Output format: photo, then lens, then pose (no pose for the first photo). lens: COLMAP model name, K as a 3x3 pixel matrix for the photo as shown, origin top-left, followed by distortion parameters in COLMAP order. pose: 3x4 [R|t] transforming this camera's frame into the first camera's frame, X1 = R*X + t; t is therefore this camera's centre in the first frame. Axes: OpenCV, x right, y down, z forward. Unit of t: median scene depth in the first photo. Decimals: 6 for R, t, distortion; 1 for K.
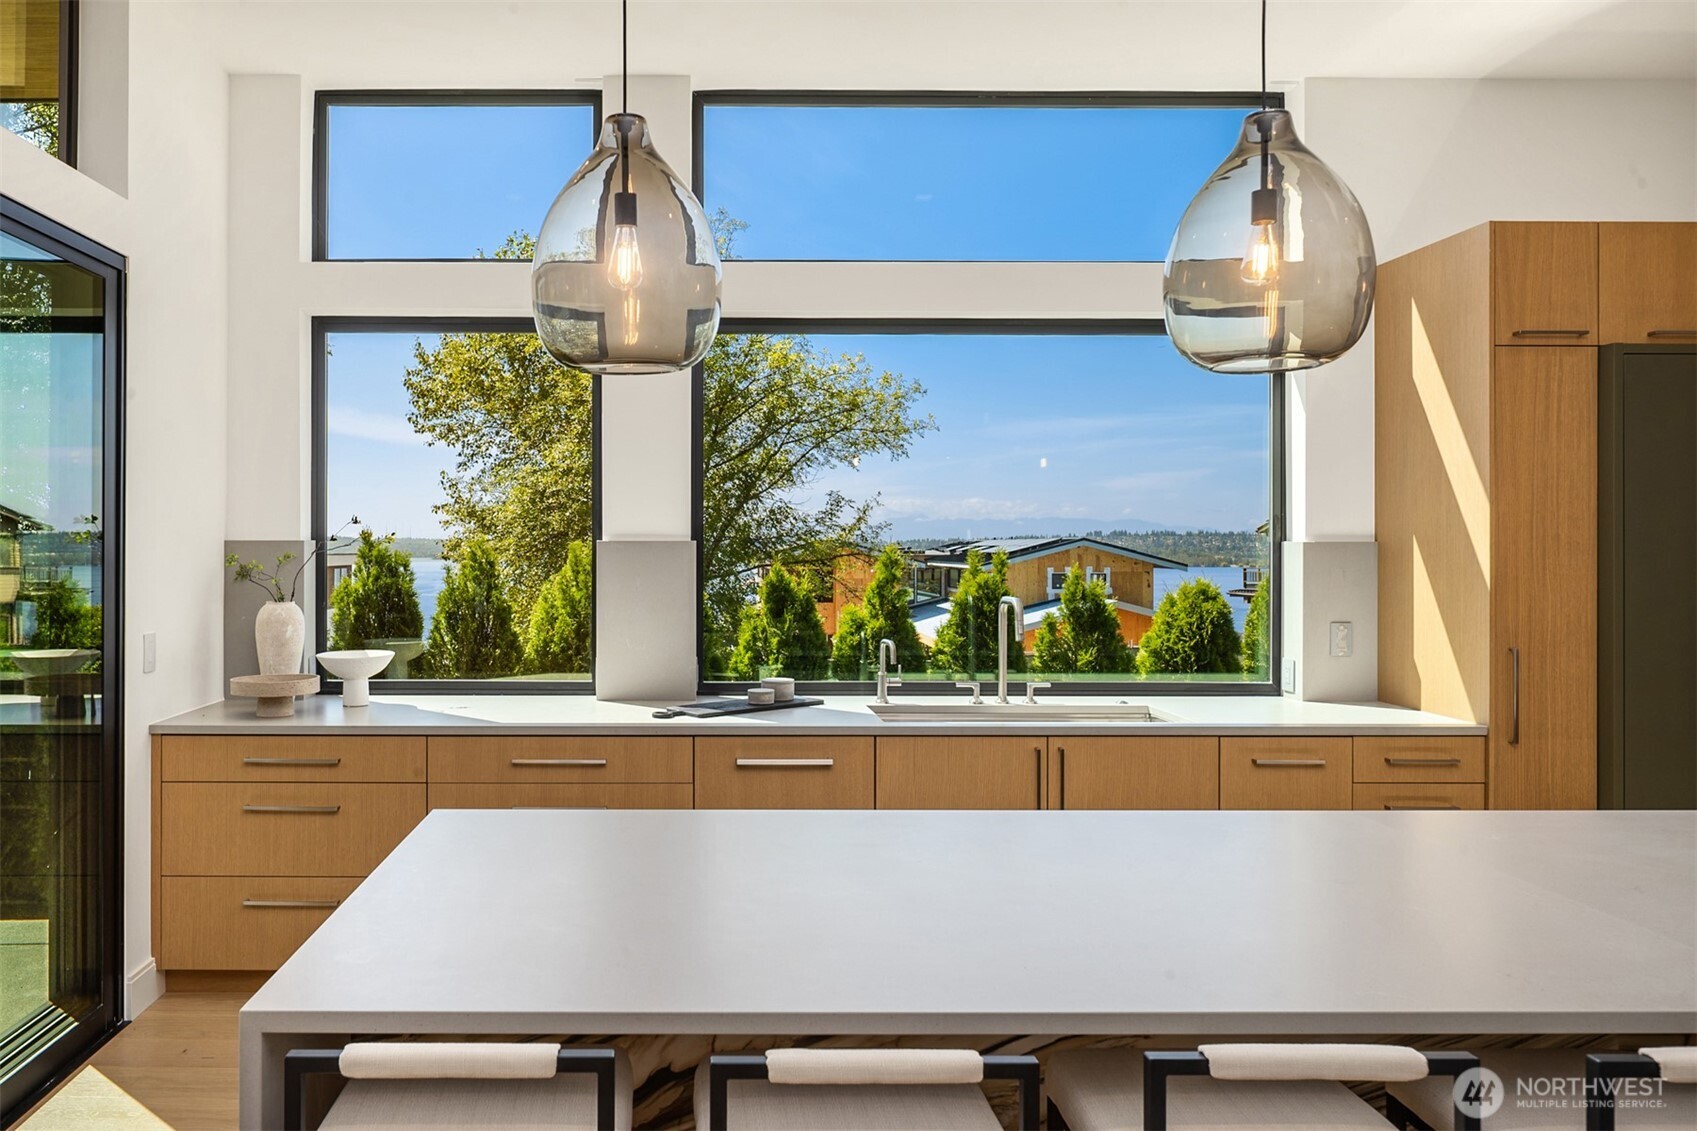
lens RADIAL K [[1184.9, 0, 713.8], [0, 1184.9, 546.7], [0, 0, 1]] dist [-0.001540, -0.002656]
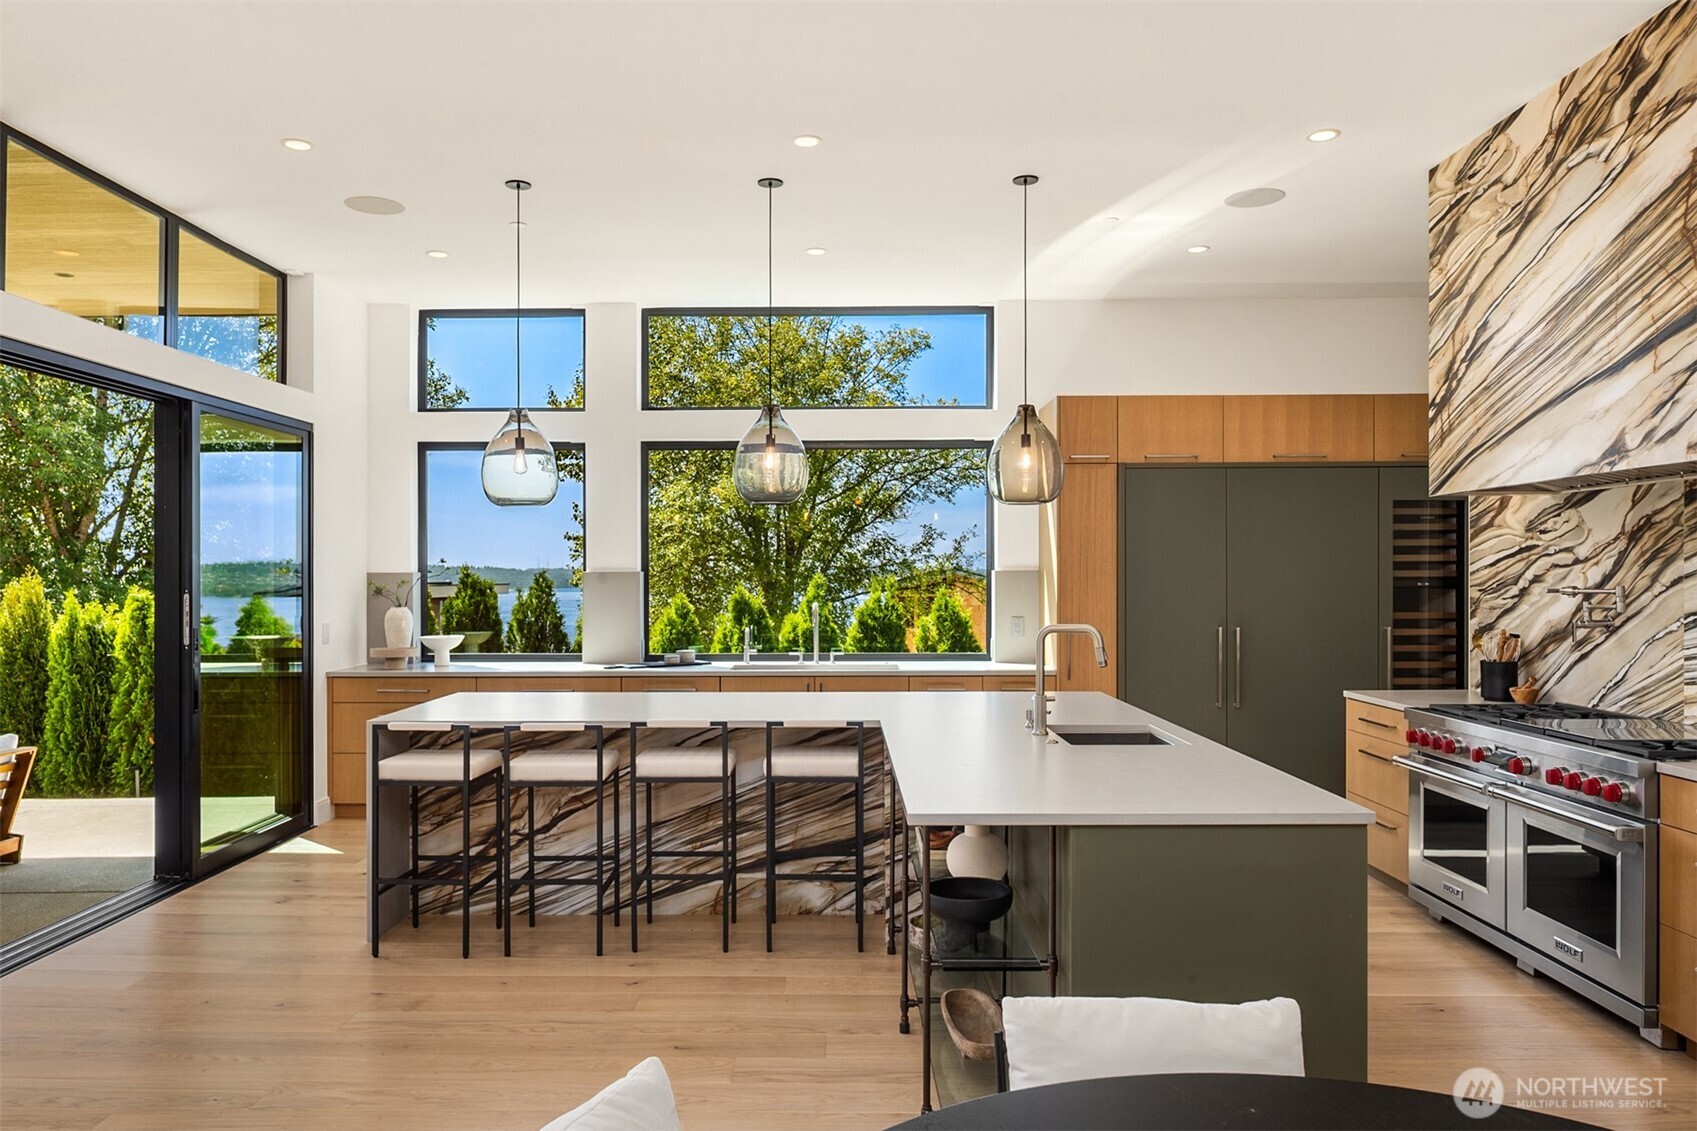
lens RADIAL K [[1173.0, 0, 848.5], [0, 1173.0, 565.5], [0, 0, 1]] dist [-0.000364, -0.000402]
pose [[0.999892, -0.004736, -0.013940, 0.298966], [0.004614, 0.999951, -0.008716, 0.002487], [0.013980, 0.008651, 0.999865, -0.671912]]
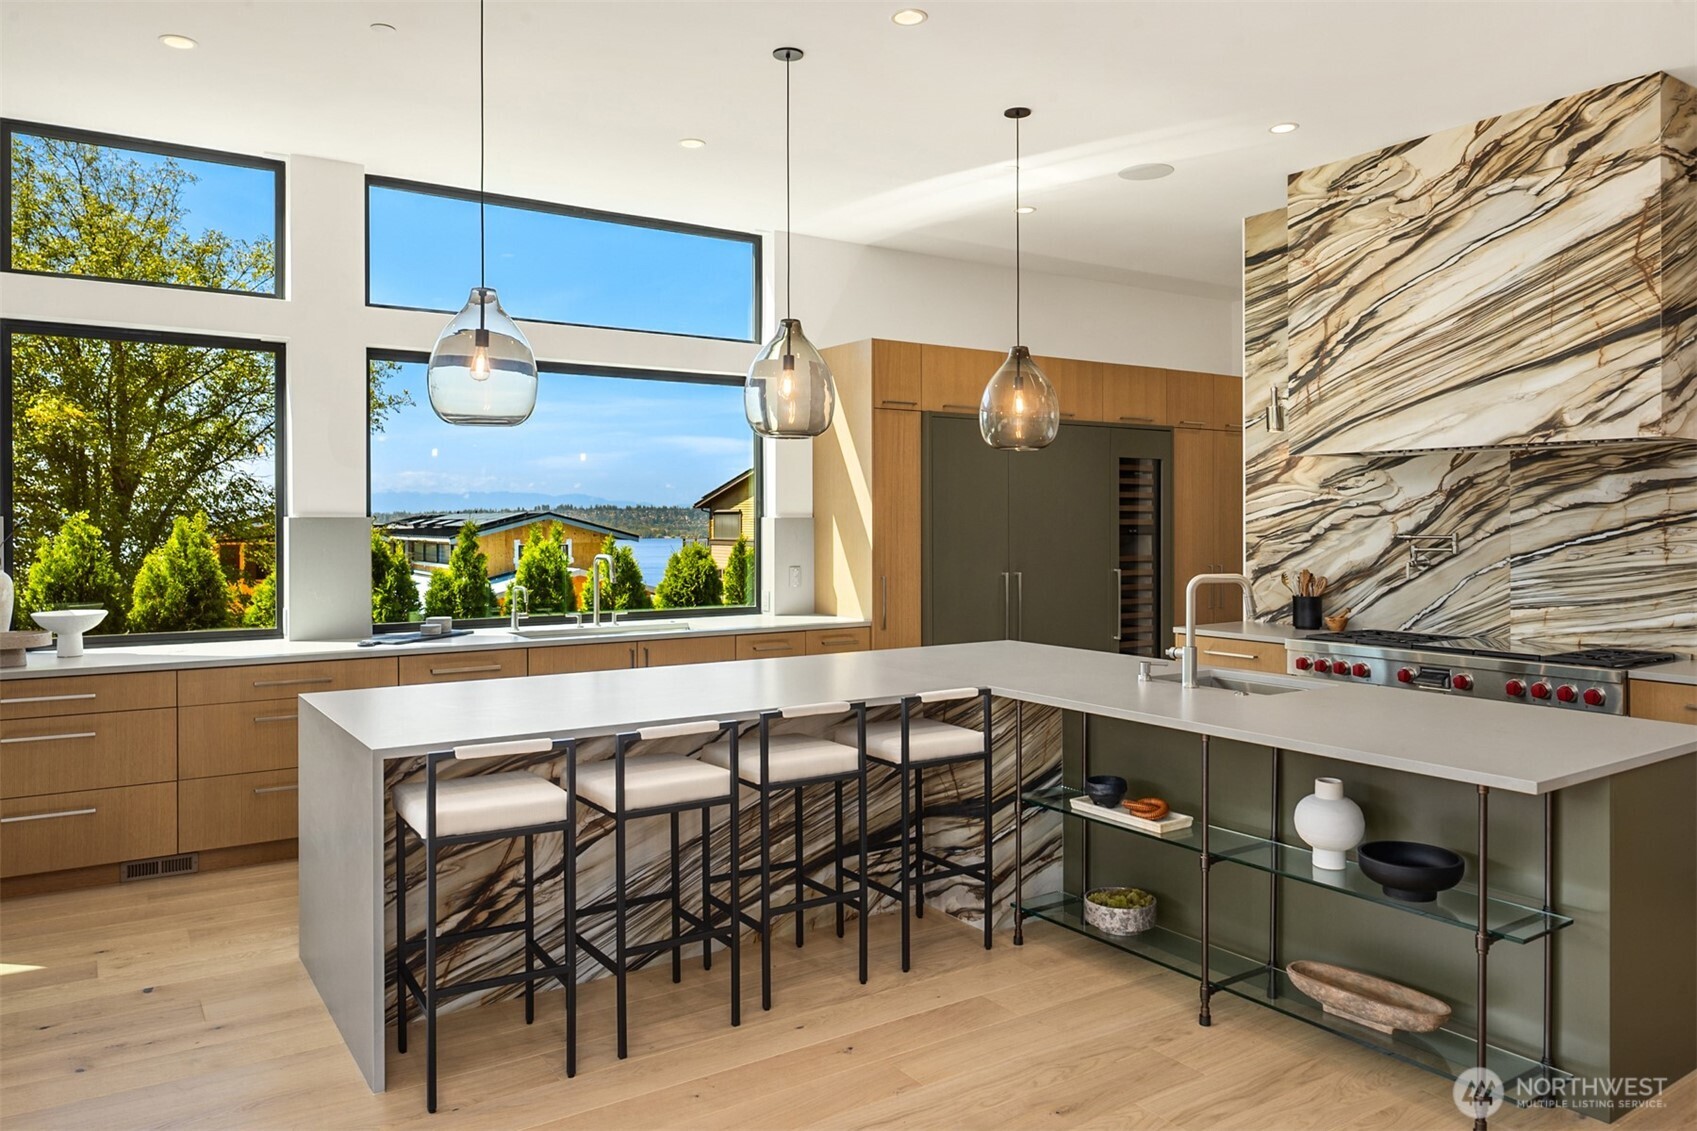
lens RADIAL K [[1142.7, 0, 854.5], [0, 1142.7, 518.0], [0, 0, 1]] dist [-0.005098, -0.002536]
pose [[0.837697, -0.000663, 0.546134, -0.248645], [0.001624, 0.999998, -0.001277, -0.001029], [-0.546132, 0.001957, 0.837697, -0.346647]]
